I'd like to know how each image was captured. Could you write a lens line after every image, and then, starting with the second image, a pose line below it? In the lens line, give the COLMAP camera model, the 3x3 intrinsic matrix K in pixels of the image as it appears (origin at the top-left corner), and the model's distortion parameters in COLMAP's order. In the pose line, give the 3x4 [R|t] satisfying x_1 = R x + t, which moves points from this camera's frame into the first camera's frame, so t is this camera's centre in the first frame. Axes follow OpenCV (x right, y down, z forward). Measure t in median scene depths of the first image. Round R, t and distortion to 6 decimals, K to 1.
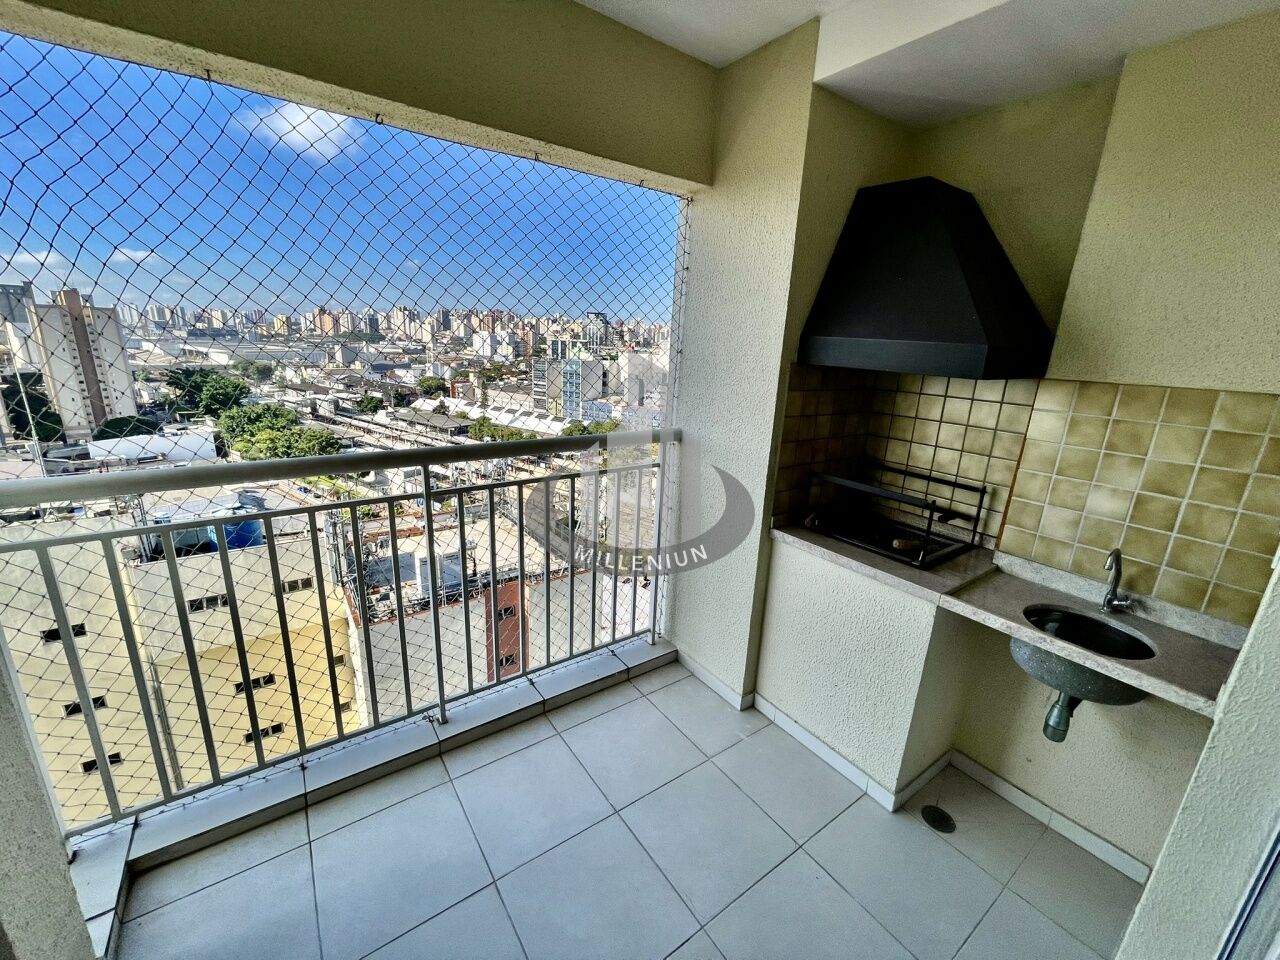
lens RADIAL K [[514.3, 0, 634.7], [0, 514.3, 479.7], [0, 0, 1]] dist [-0.000313, -0.000047]
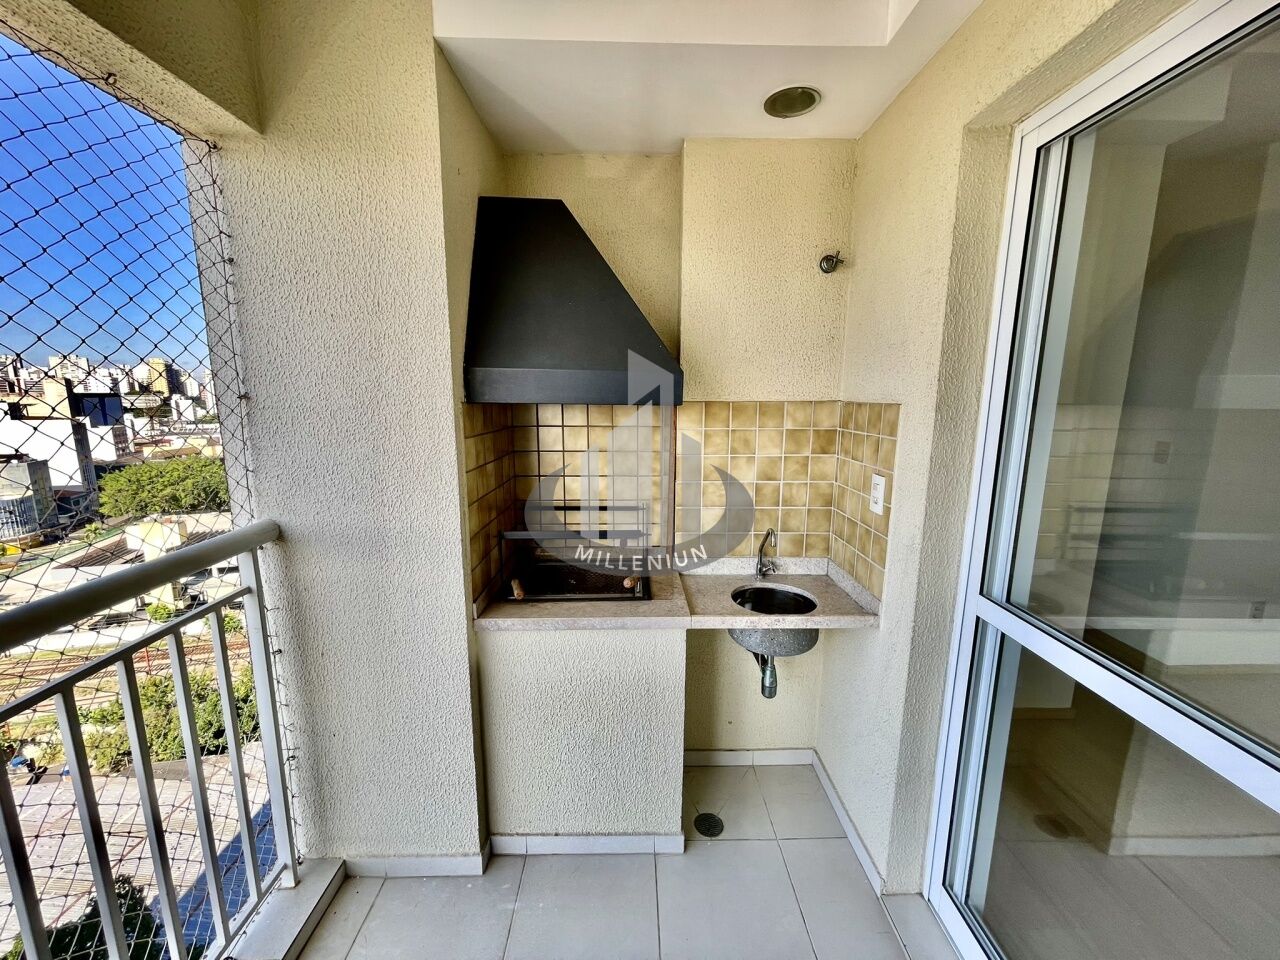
lens RADIAL K [[514.3, 0, 639.1], [0, 514.3, 483.6], [0, 0, 1]] dist [-0.000313, -0.000047]
pose [[0.572232, -0.184628, 0.799039, -0.204270], [0.238868, 0.969606, 0.052974, -0.101047], [-0.784533, 0.160552, 0.598942, 0.410576]]
